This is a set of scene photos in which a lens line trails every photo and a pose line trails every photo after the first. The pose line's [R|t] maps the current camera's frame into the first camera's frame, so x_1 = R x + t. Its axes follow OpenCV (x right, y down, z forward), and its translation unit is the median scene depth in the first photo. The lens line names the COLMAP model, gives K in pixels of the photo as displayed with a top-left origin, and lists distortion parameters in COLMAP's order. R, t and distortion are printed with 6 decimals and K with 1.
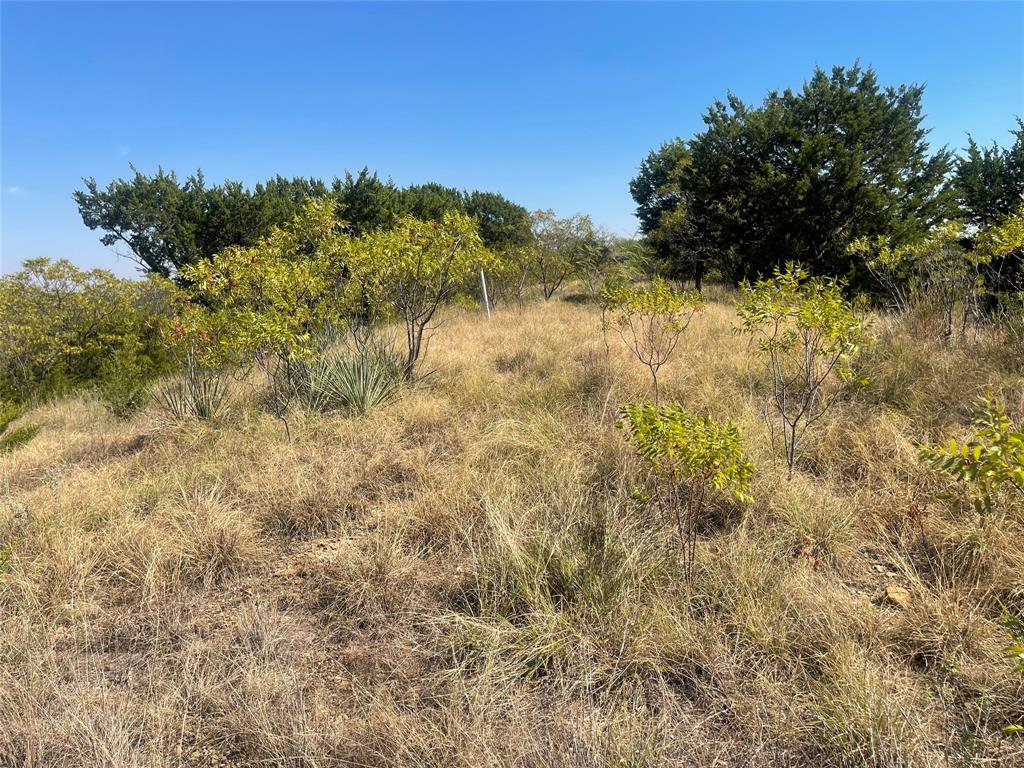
lens RADIAL K [[760.3, 0, 511.6], [0, 760.3, 376.9], [0, 0, 1]] dist [0.015216, -0.020394]
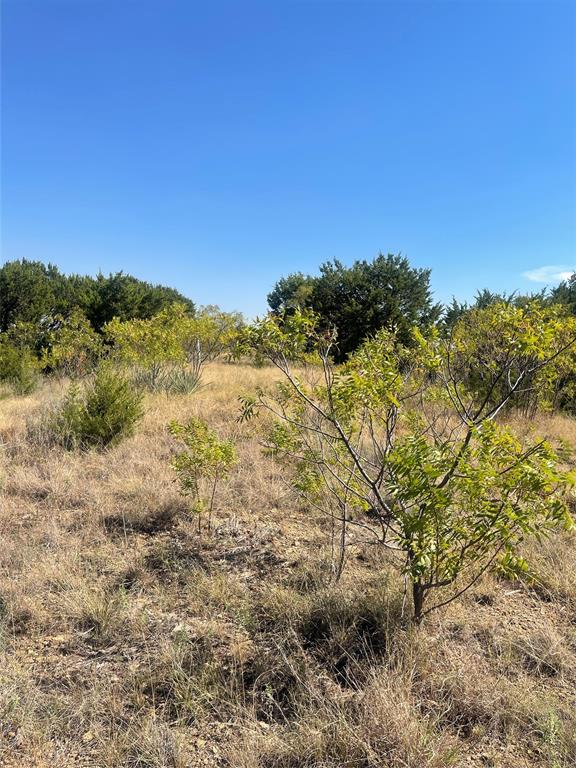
lens RADIAL K [[570.2, 0, 287.1], [0, 570.2, 385.9], [0, 0, 1]] dist [0.015216, -0.020394]
pose [[0.969343, 0.086773, 0.229881, -0.114515], [-0.069824, 0.994275, -0.080882, 0.051159], [-0.235583, 0.062351, 0.969852, -0.283627]]
